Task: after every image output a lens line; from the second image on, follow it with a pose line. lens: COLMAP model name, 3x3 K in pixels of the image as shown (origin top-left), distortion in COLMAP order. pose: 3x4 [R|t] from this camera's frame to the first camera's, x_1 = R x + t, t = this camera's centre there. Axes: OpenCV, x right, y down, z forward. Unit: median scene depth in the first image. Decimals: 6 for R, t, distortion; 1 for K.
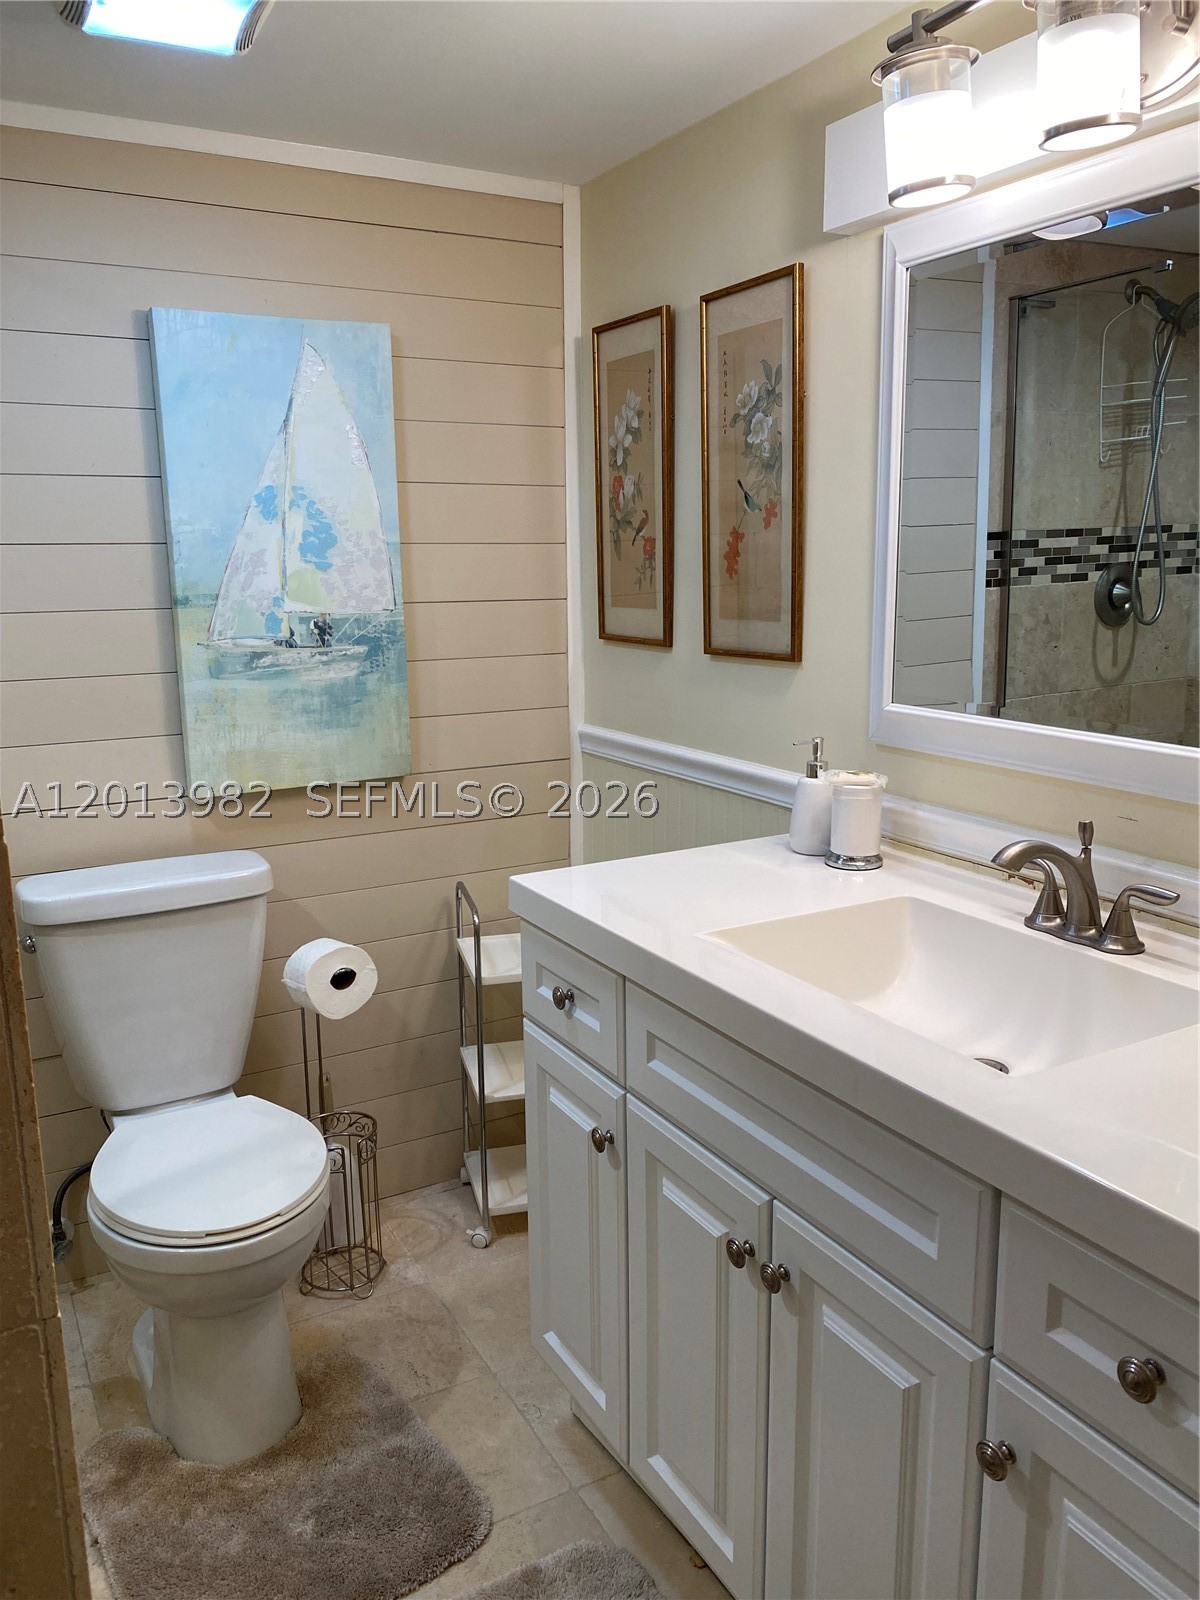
lens RADIAL K [[1234.8, 0, 575.1], [0, 1234.8, 833.4], [0, 0, 1]] dist [0.044256, -0.057229]
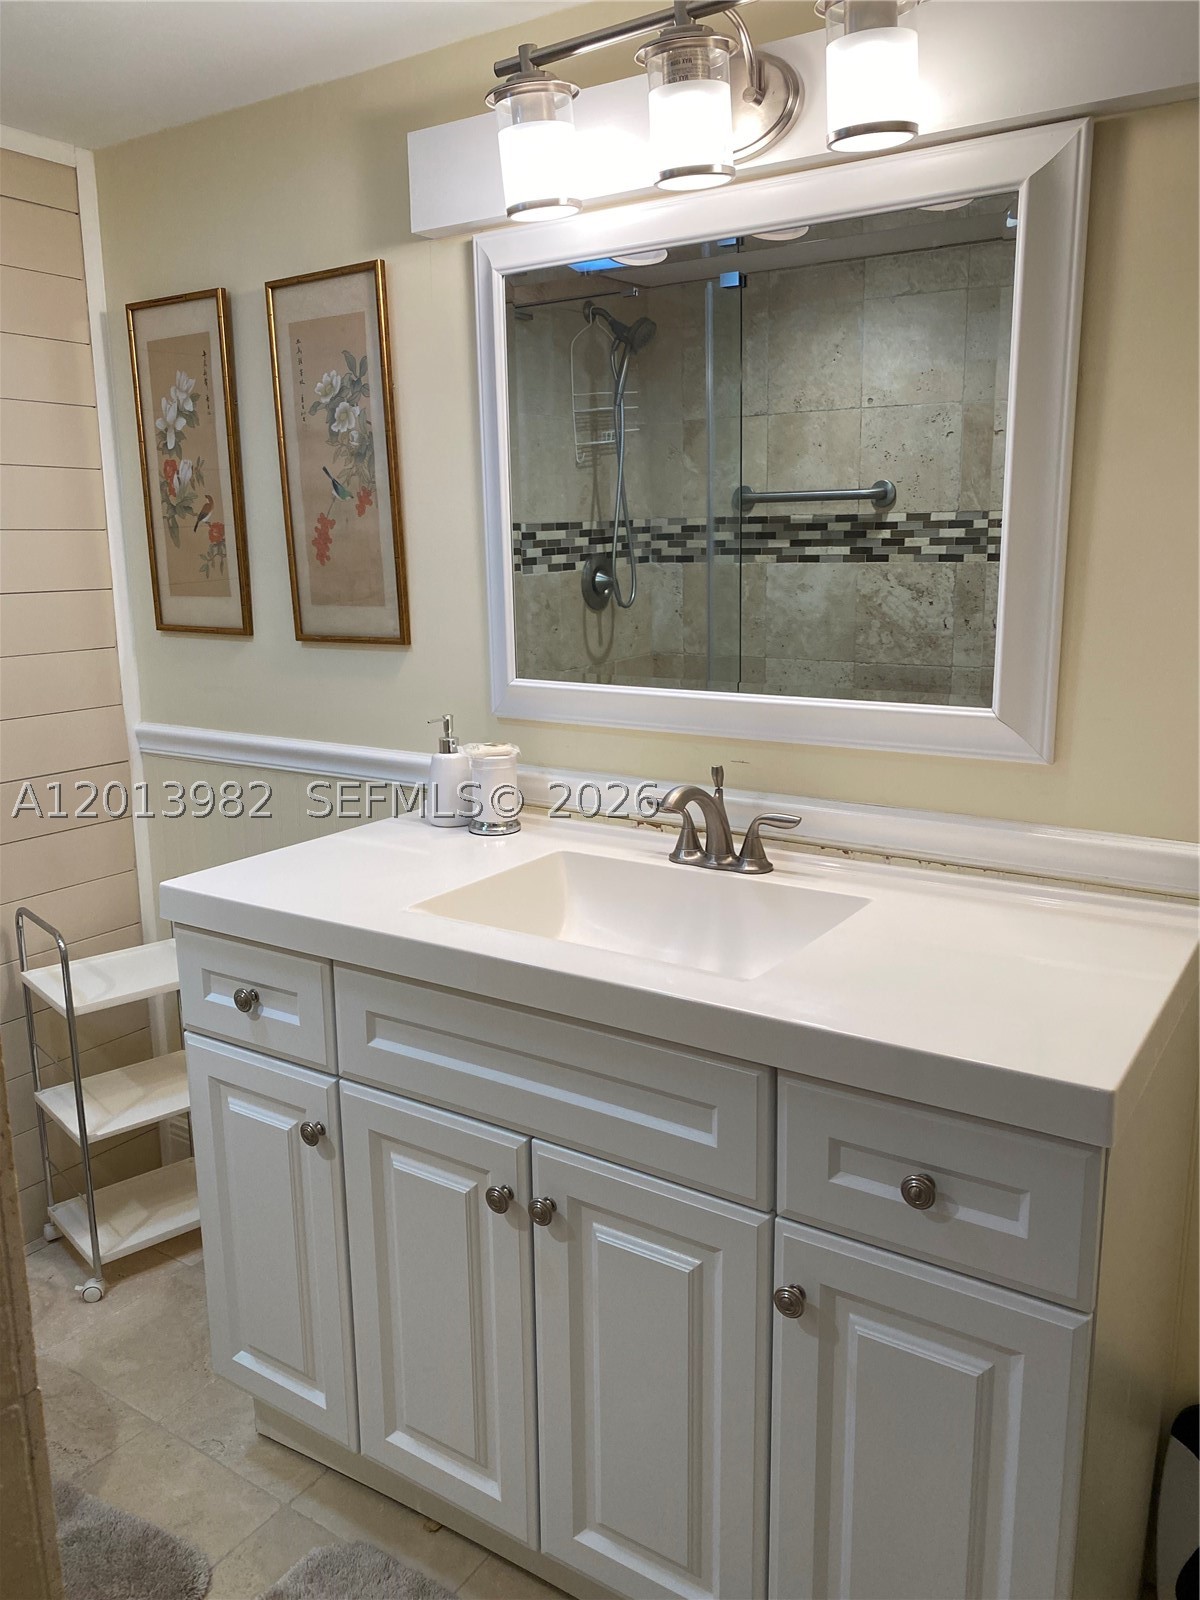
lens RADIAL K [[1234.8, 0, 597.6], [0, 1234.8, 813.7], [0, 0, 1]] dist [0.044256, -0.057229]
pose [[0.887855, -0.099763, 0.449178, -0.165579], [0.104981, 0.994385, 0.013347, 0.005479], [-0.447987, 0.035305, 0.893343, 0.008532]]
